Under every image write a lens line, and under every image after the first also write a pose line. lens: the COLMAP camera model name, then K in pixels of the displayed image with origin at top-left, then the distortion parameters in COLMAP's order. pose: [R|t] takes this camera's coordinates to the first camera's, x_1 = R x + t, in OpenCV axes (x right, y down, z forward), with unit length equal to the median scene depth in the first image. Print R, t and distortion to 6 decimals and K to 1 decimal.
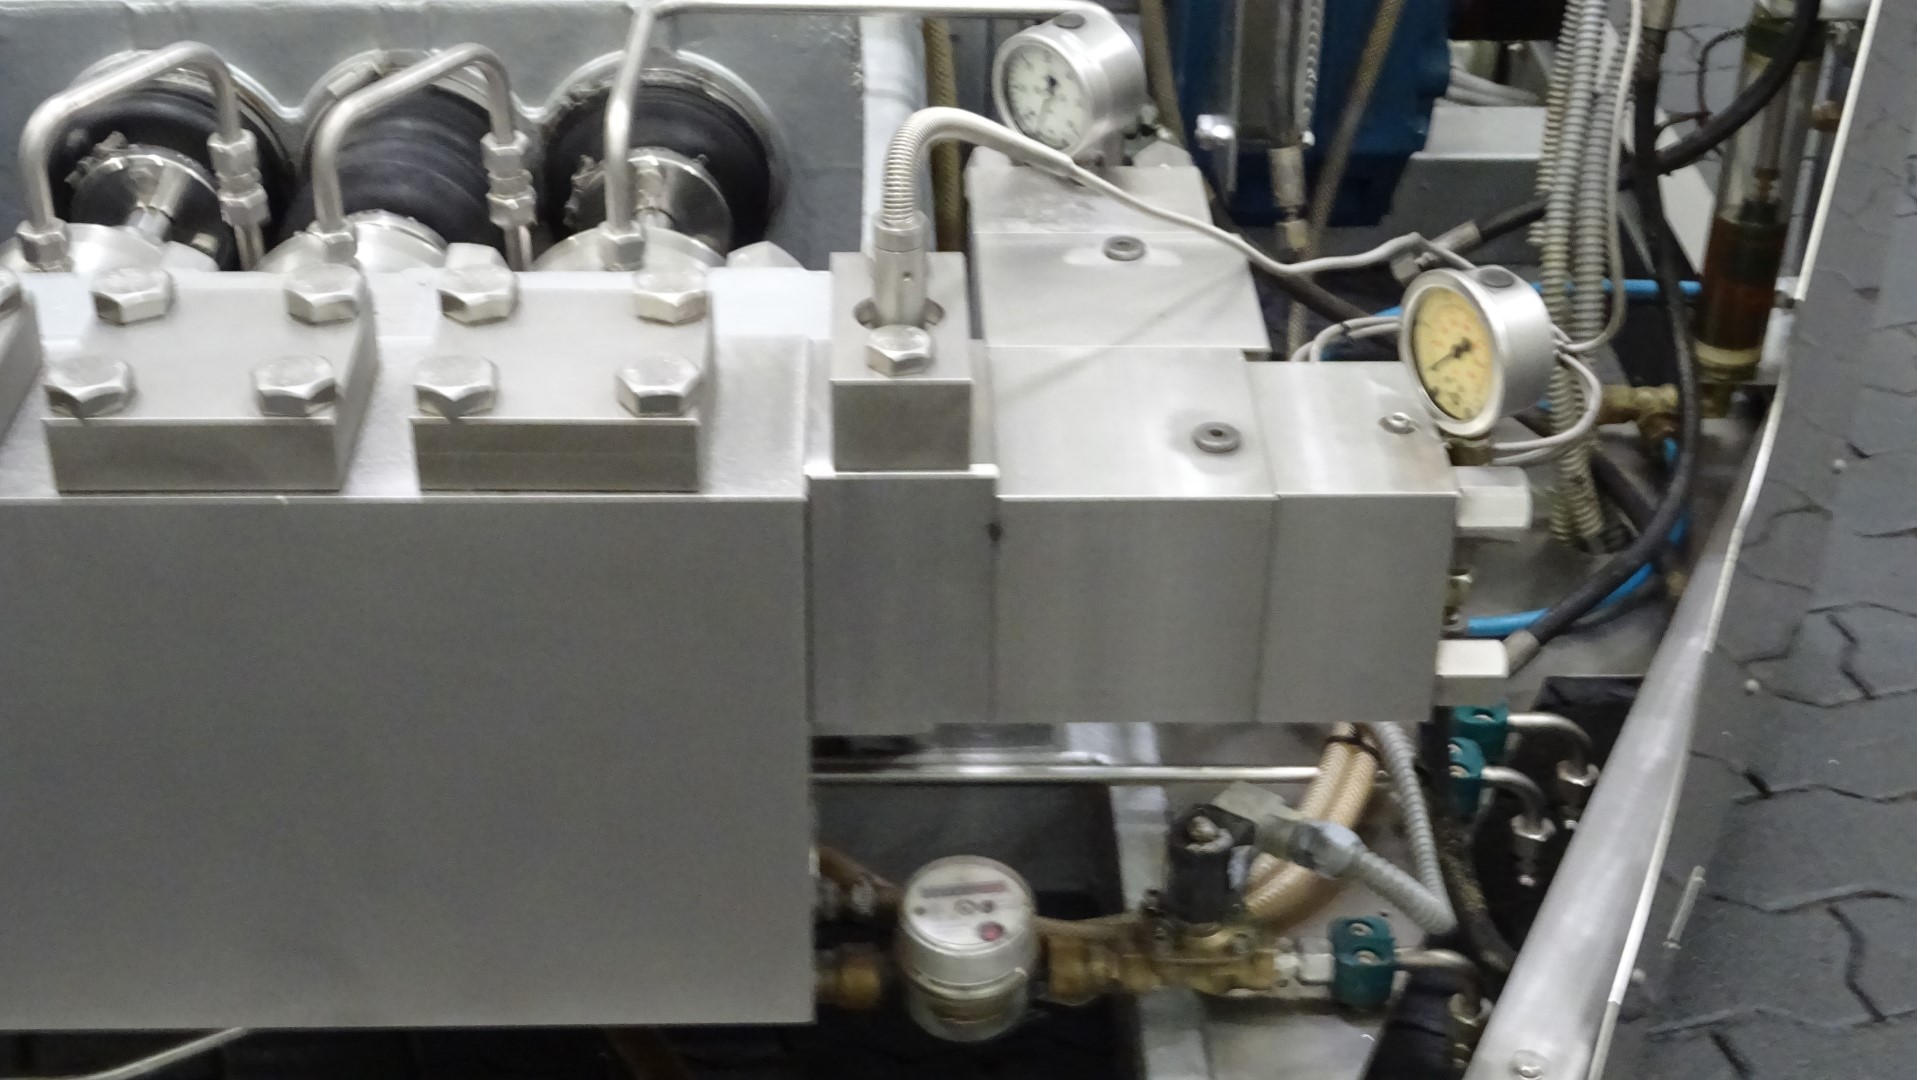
lens RADIAL K [[2833.7, 0, 954.3], [0, 2833.7, 595.5], [0, 0, 1]] dist [0.012386, -0.069556]
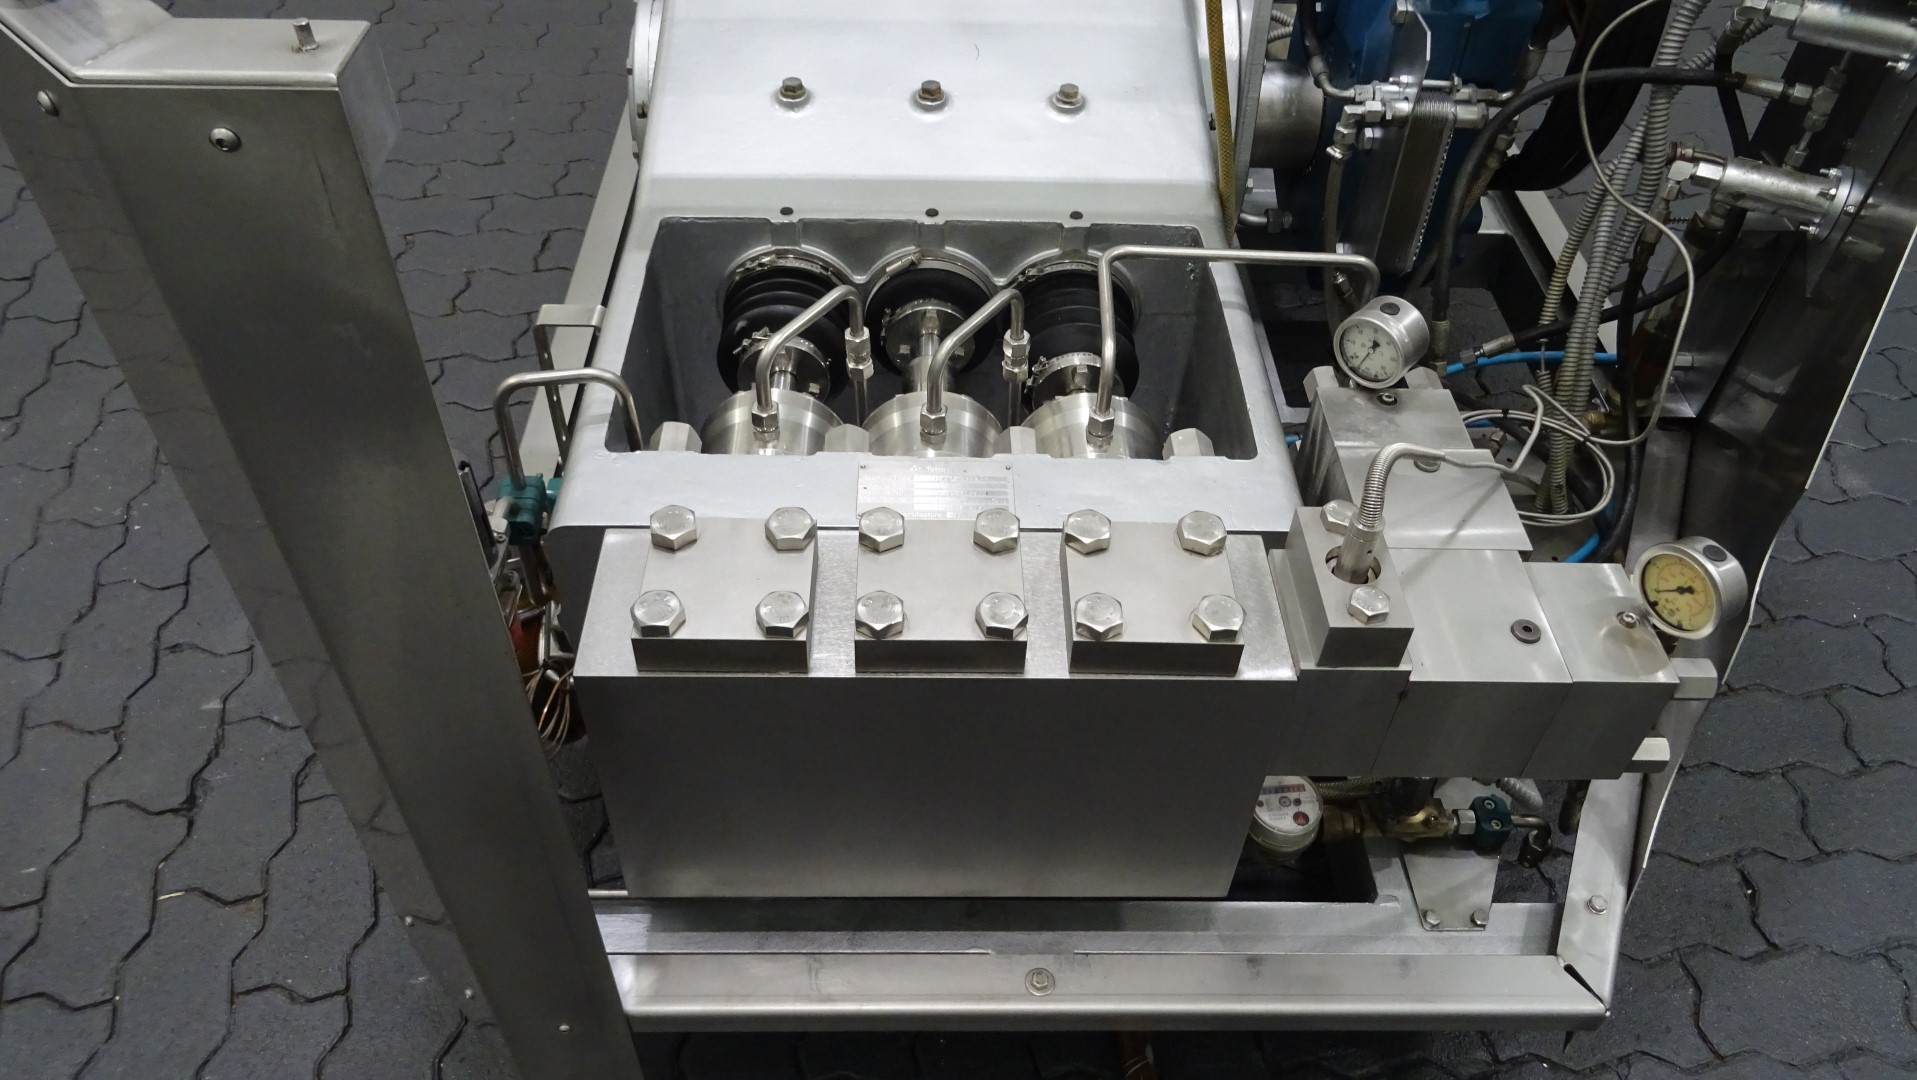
lens RADIAL K [[1377.6, 0, 958.5], [0, 1377.6, 540.0], [0, 0, 1]] dist [-0.001388, -0.001103]
pose [[0.999711, 0.022096, 0.009501, -0.214977], [-0.023596, 0.977531, 0.209468, -0.230518], [-0.004660, -0.209631, 0.977769, 0.180495]]
